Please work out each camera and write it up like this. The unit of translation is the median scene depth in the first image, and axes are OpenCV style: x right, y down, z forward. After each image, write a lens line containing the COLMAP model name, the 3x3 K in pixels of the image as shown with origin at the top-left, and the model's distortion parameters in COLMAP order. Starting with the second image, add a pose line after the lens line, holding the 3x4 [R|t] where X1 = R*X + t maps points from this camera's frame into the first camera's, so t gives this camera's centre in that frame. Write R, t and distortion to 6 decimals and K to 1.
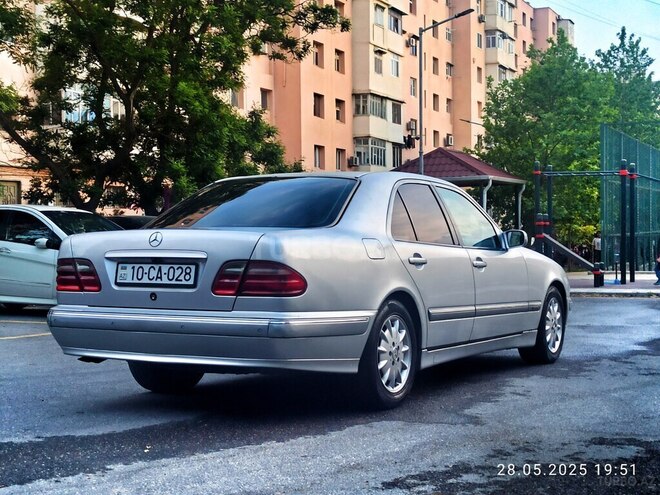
lens RADIAL K [[1018.3, 0, 330.0], [0, 1018.3, 247.5], [0, 0, 1]] dist [0.040320, -0.027283]
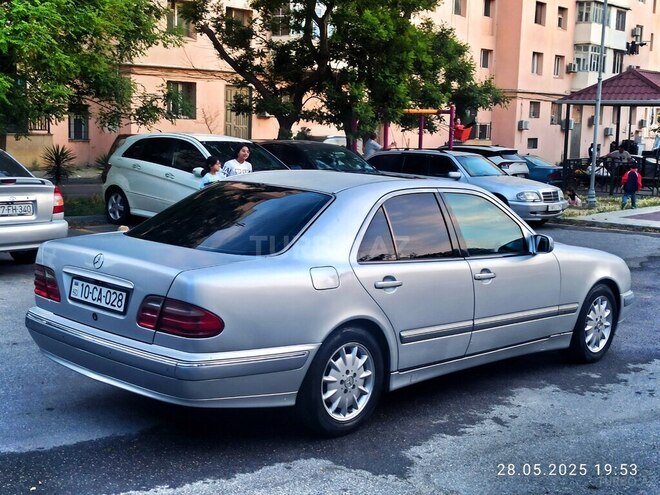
lens RADIAL K [[915.4, 0, 330.0], [0, 915.4, 247.5], [0, 0, 1]] dist [0.035488, -0.017697]
pose [[0.970469, 0.069397, -0.231027, 0.171864], [-0.041622, 0.991534, 0.122998, -0.093783], [0.237606, -0.109750, 0.965142, 0.112575]]
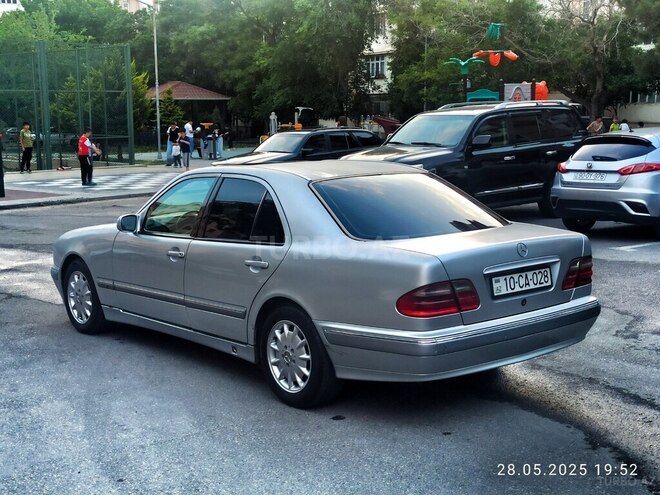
lens RADIAL K [[915.4, 0, 330.0], [0, 915.4, 247.5], [0, 0, 1]] dist [0.035488, -0.017697]
pose [[0.348258, -0.134859, 0.927647, -0.747074], [0.021748, 0.990493, 0.135830, -0.096180], [-0.937146, -0.027129, 0.347880, 0.555326]]
